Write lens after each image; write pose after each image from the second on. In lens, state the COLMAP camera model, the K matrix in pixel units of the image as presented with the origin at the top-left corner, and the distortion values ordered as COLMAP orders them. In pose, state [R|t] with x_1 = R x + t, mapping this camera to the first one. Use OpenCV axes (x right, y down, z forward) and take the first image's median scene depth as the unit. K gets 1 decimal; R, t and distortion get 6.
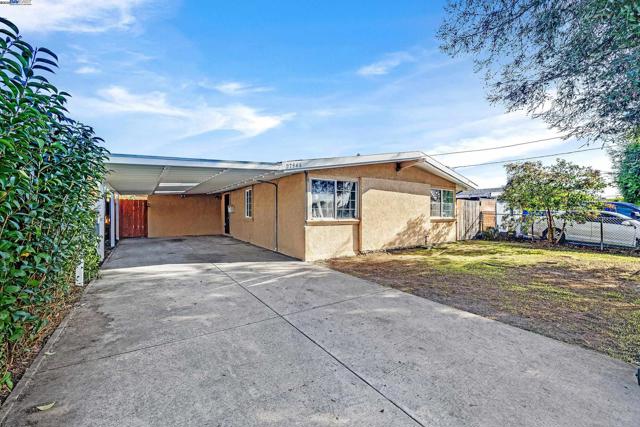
lens RADIAL K [[270.4, 0, 320.9], [0, 270.4, 215.0], [0, 0, 1]] dist [0.002717, -0.000075]
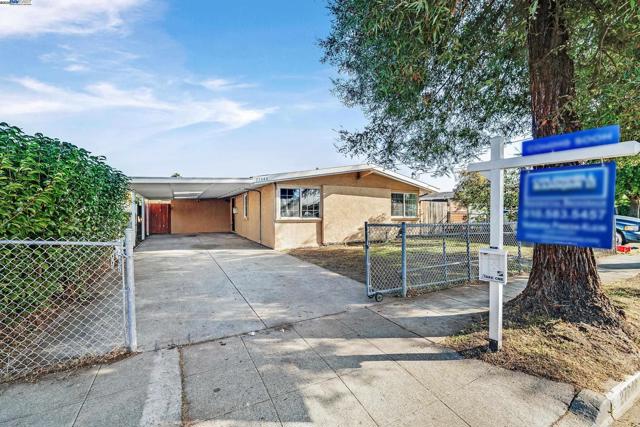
lens RADIAL K [[270.4, 0, 322.7], [0, 270.4, 214.1], [0, 0, 1]] dist [0.002717, -0.000075]
pose [[0.995740, -0.004595, -0.092096, 0.249955], [0.004079, 0.999975, -0.005792, 0.003561], [0.092121, 0.005392, 0.995733, -0.261282]]
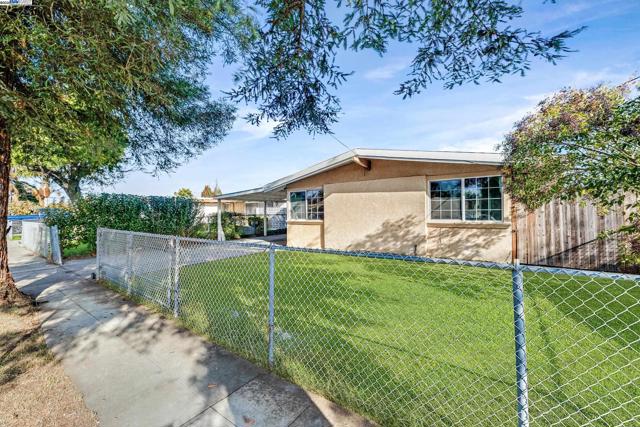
lens RADIAL K [[270.4, 0, 318.0], [0, 270.4, 212.4], [0, 0, 1]] dist [0.002717, -0.000075]
pose [[0.334536, -0.016411, -0.942240, 1.187703], [0.000767, 0.999853, -0.017142, 0.001263], [0.942383, 0.005012, 0.334499, 0.545957]]
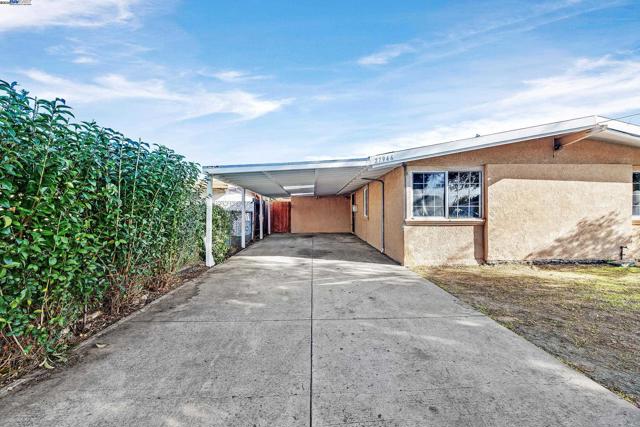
lens RADIAL K [[270.4, 0, 318.2], [0, 270.4, 213.3], [0, 0, 1]] dist [0.002717, -0.000075]
pose [[0.841390, -0.003650, -0.540417, 0.151819], [0.001760, 0.999990, -0.004013, 0.001943], [0.540426, 0.002425, 0.841388, 0.083963]]
